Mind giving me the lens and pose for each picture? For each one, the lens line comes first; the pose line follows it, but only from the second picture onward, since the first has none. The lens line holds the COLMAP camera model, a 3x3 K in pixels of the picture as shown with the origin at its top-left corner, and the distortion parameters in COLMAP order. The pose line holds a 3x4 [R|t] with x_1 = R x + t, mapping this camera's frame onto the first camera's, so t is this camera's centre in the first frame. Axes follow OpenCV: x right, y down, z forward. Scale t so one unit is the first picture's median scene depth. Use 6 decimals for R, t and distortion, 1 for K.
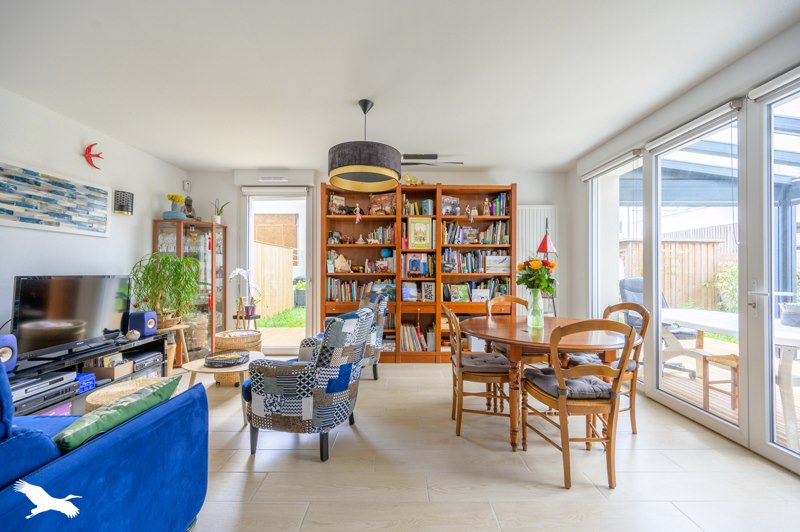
lens RADIAL K [[321.3, 0, 401.7], [0, 321.3, 274.5], [0, 0, 1]] dist [-0.001101, 0.000036]
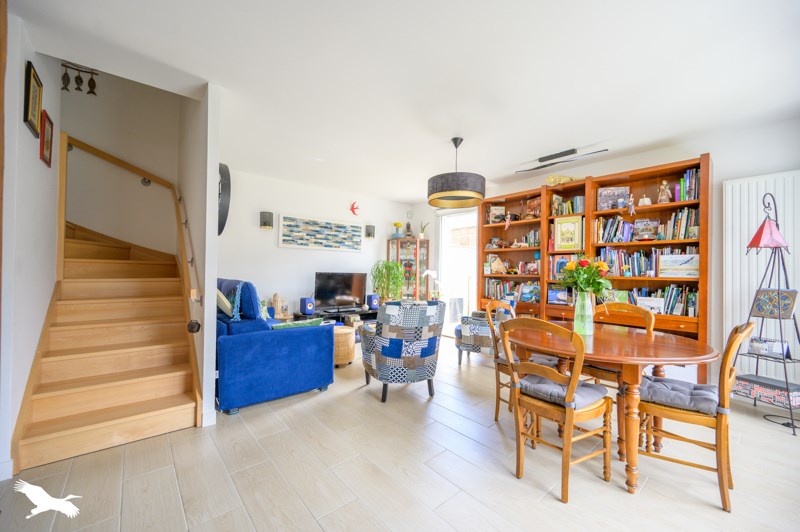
lens RADIAL K [[321.3, 0, 401.7], [0, 321.3, 274.5], [0, 0, 1]] dist [-0.001101, 0.000036]
pose [[0.638328, 0.014804, -0.769622, 0.473188], [-0.021436, 0.999769, 0.001451, 0.001695], [0.769466, 0.015572, 0.638498, 0.018850]]
